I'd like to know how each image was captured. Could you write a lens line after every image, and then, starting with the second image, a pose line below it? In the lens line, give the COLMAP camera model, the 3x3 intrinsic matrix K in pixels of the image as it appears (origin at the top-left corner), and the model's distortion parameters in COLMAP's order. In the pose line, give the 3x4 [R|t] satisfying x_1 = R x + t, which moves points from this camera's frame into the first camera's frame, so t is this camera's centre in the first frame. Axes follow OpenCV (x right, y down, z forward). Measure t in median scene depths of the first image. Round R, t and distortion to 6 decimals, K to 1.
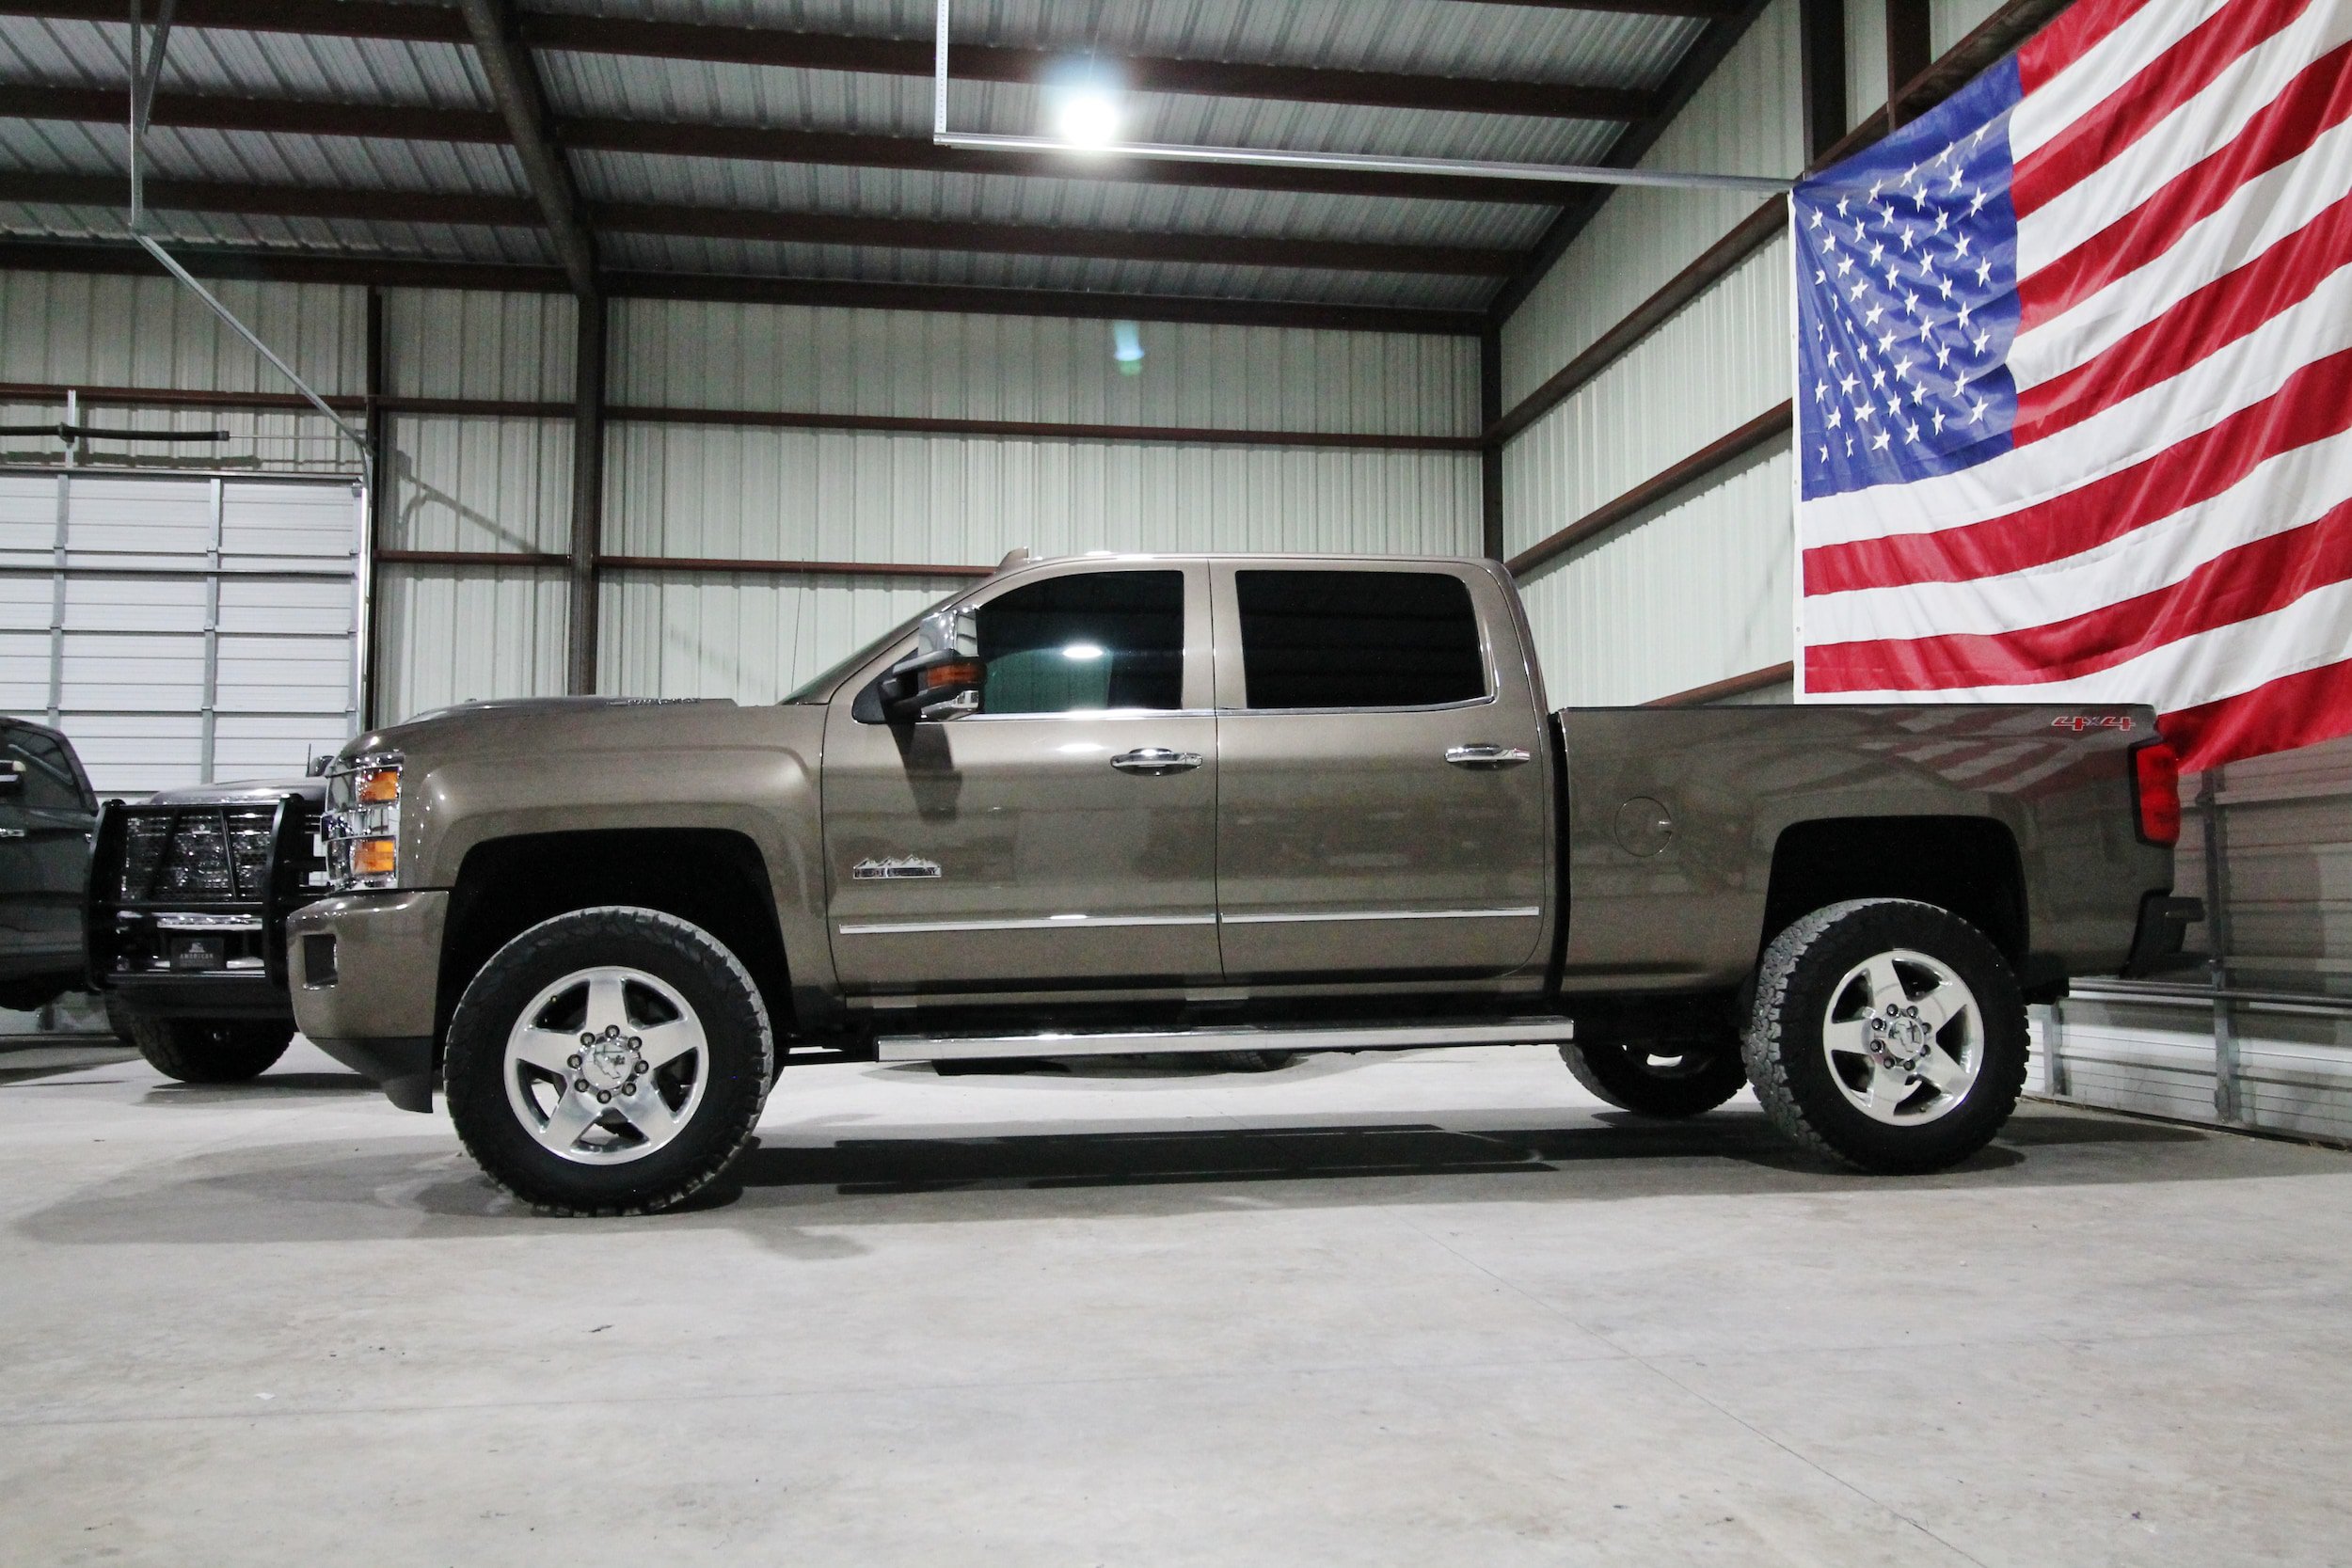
lens RADIAL K [[1878.0, 0, 1184.3], [0, 1878.0, 783.6], [0, 0, 1]] dist [0.009444, -0.002903]
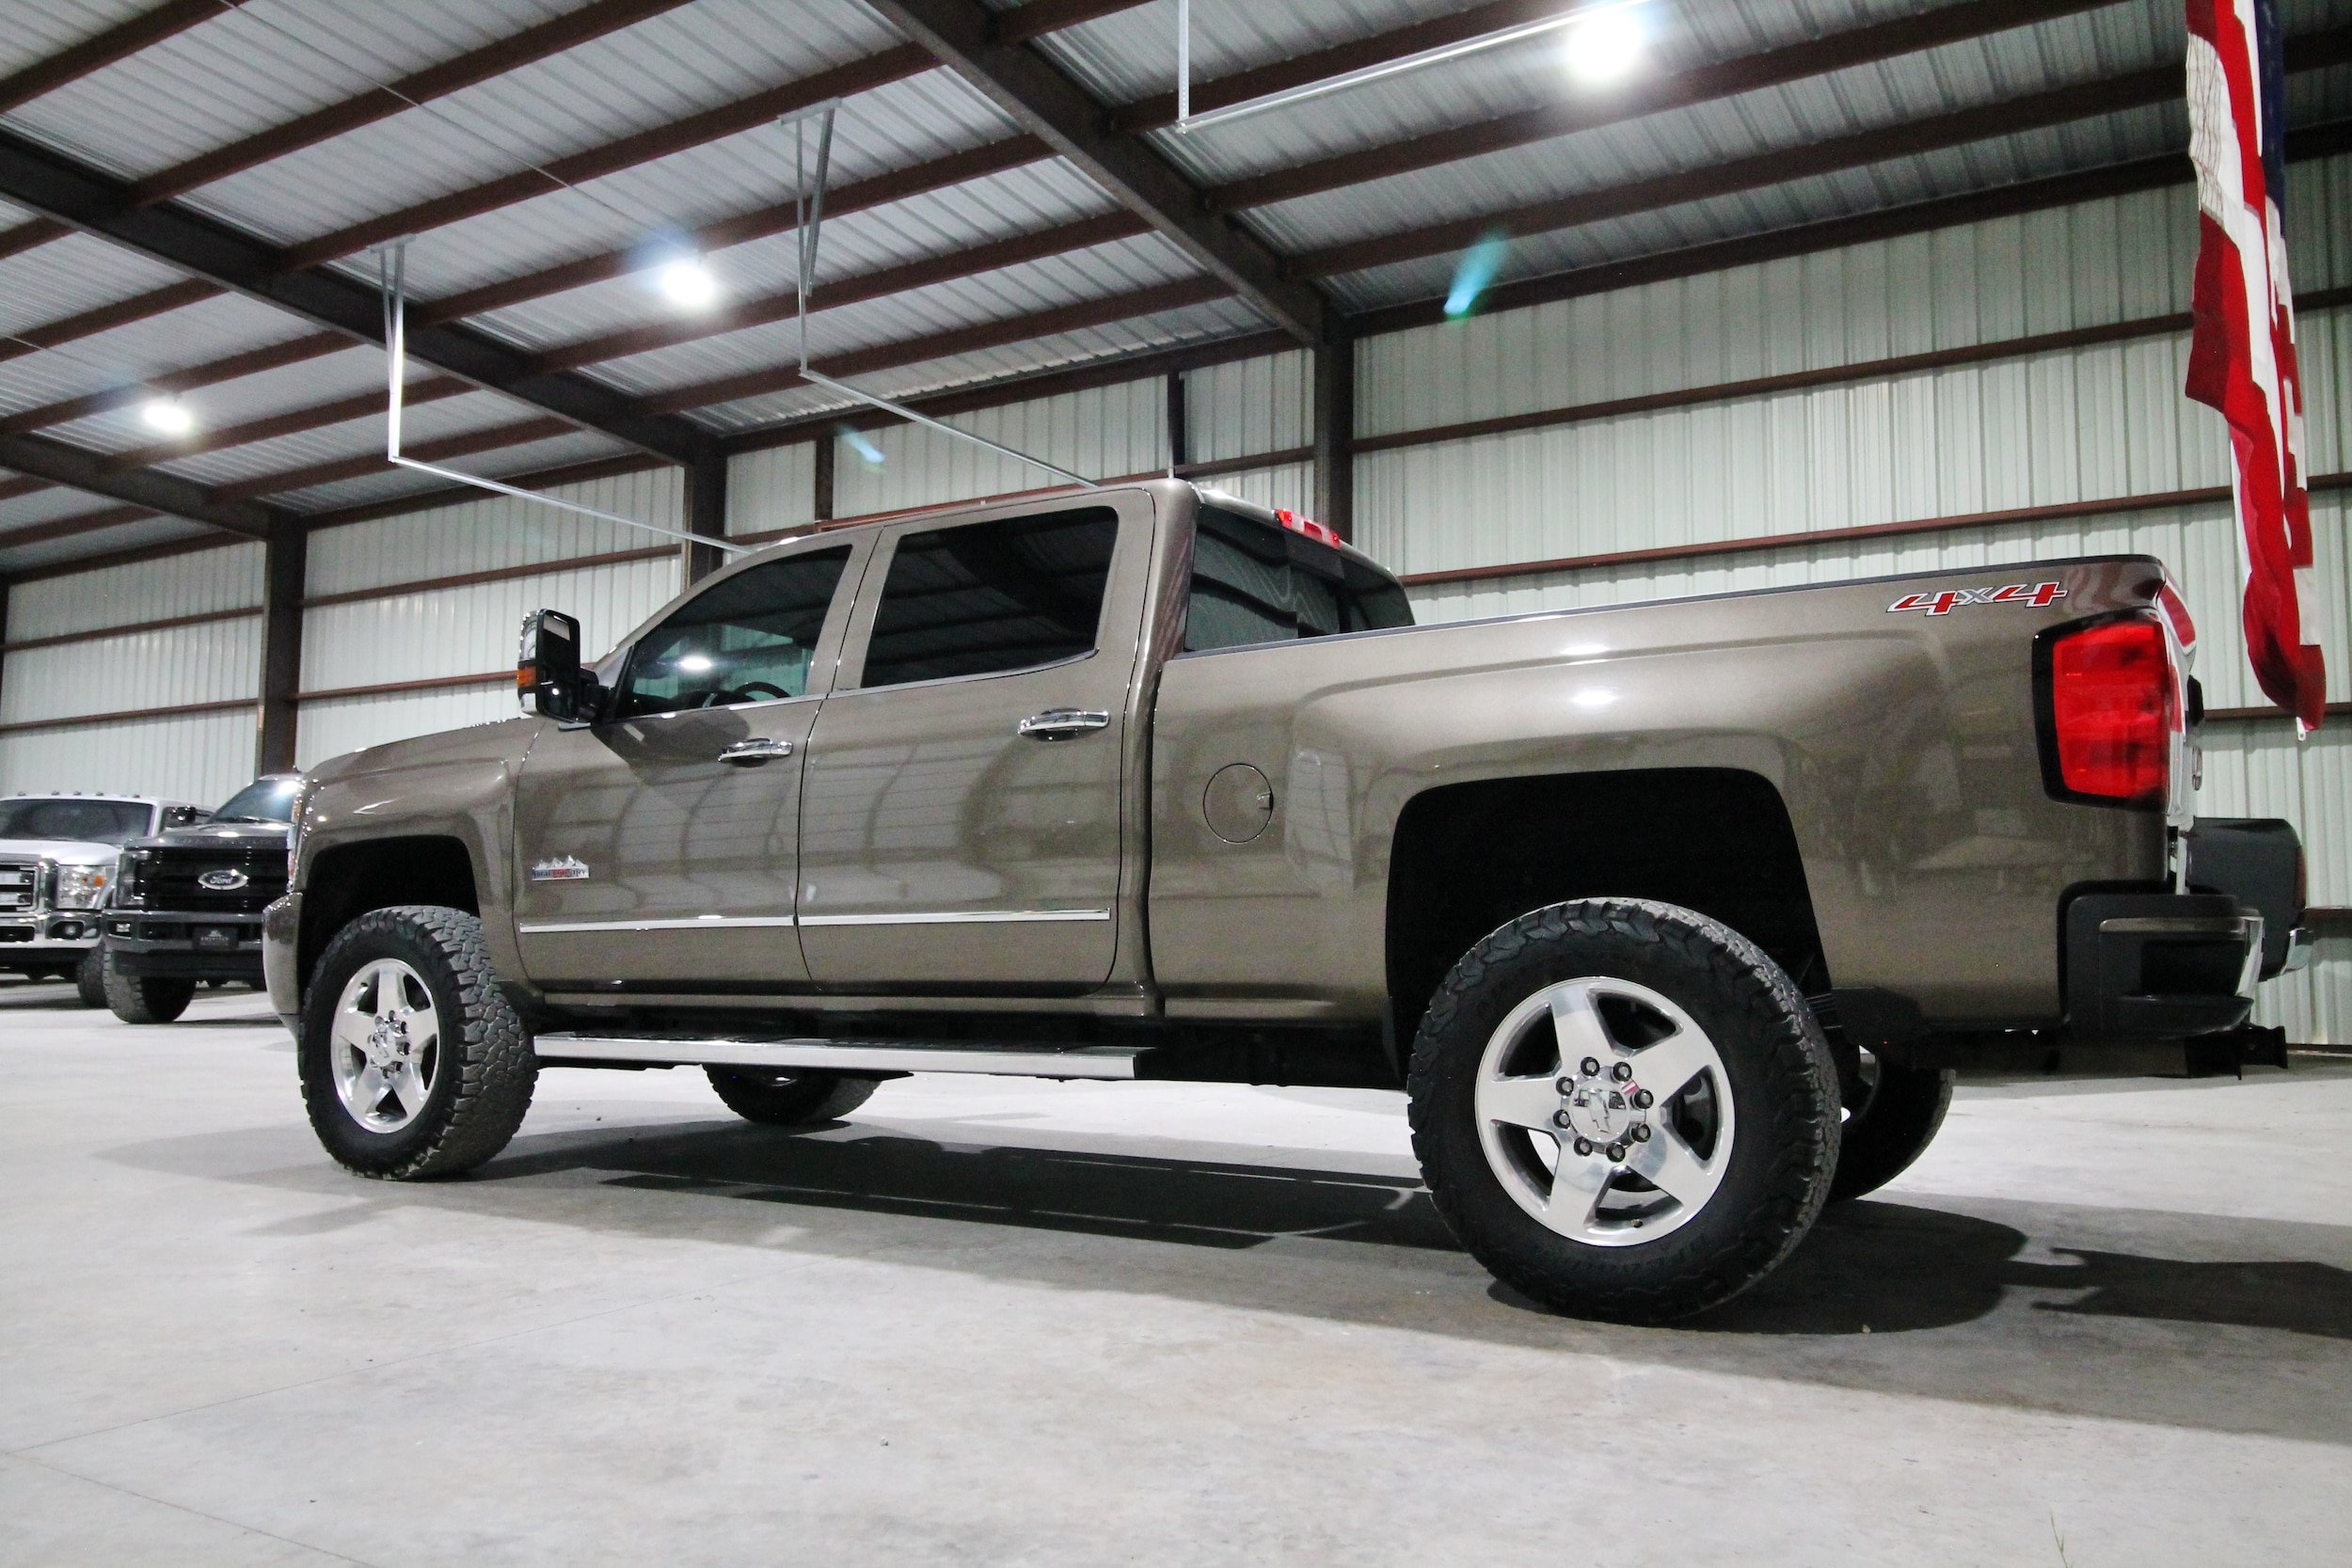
lens RADIAL K [[1769.5, 0, 1179.3], [0, 1769.5, 780.5], [0, 0, 1]] dist [0.010356, -0.000389]
pose [[0.761823, -0.044396, -0.646262, 0.473541], [0.038978, 0.998983, -0.022679, 0.020067], [0.646612, -0.007913, 0.762778, 0.304658]]
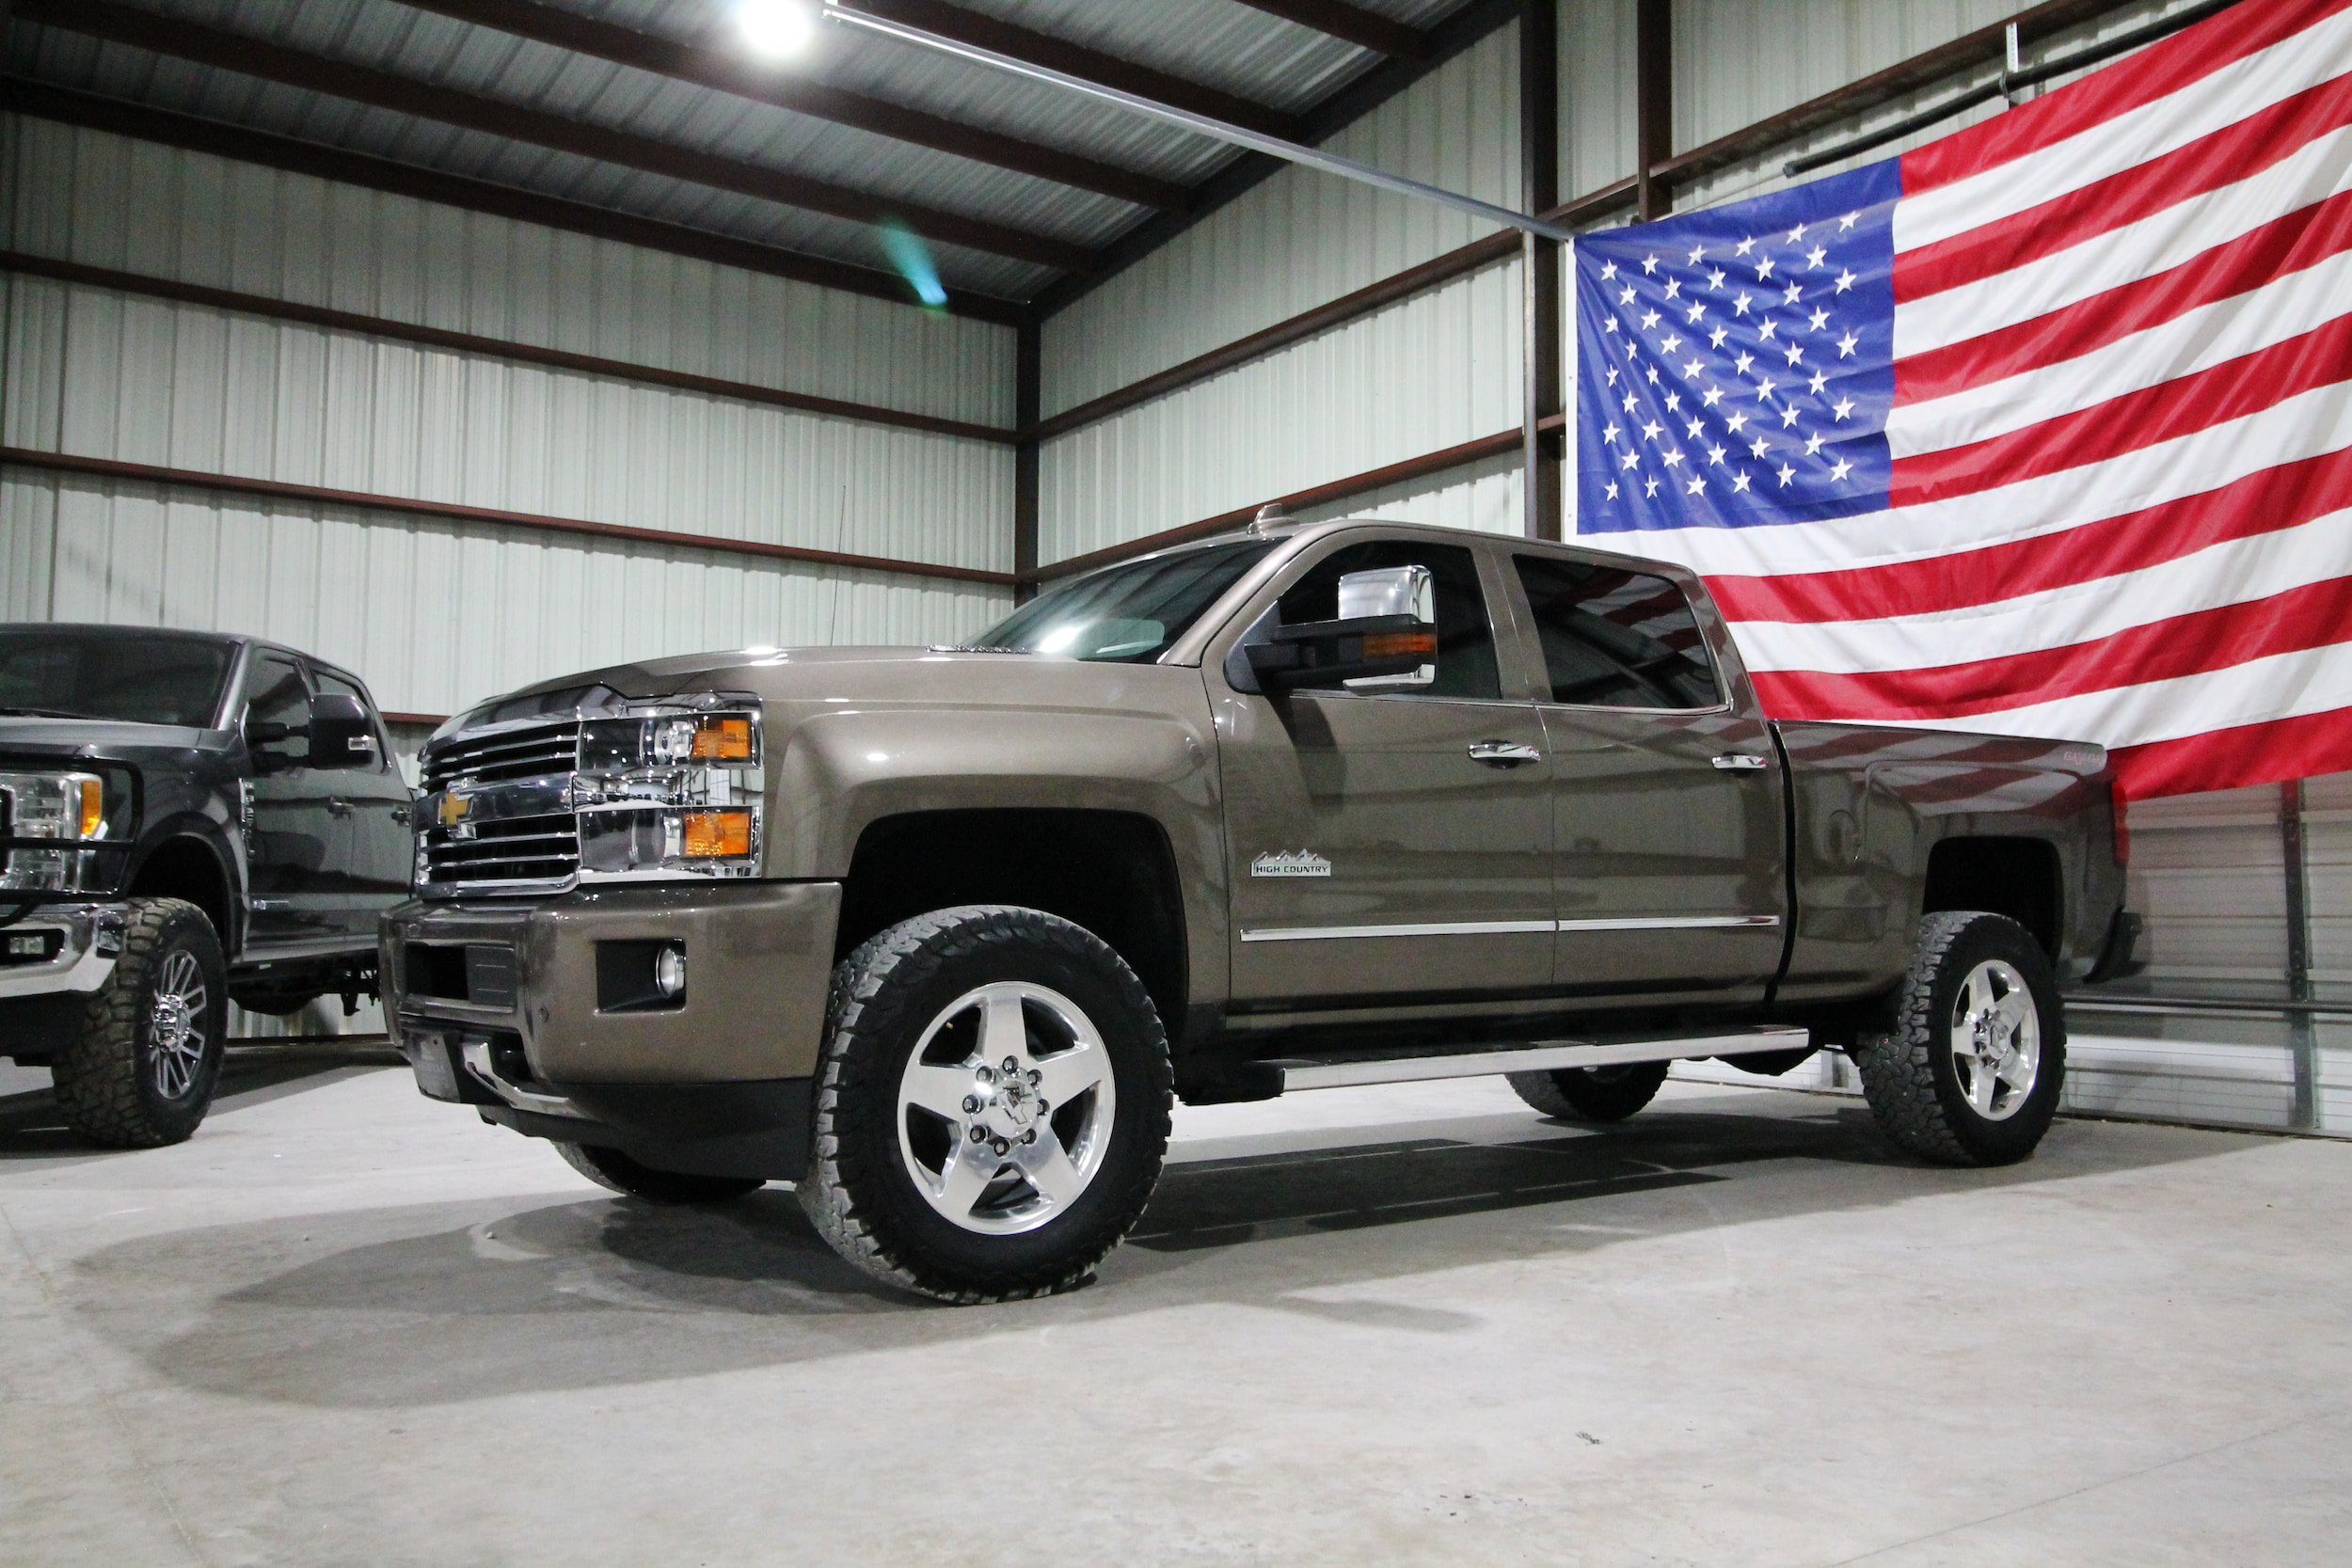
lens RADIAL K [[1882.6, 0, 1192.1], [0, 1882.6, 782.6], [0, 0, 1]] dist [0.009791, -0.000582]
pose [[0.893976, 0.040989, 0.446236, -0.369217], [-0.039466, 0.999140, -0.012712, 0.013031], [-0.446374, -0.006247, 0.894825, 0.162227]]
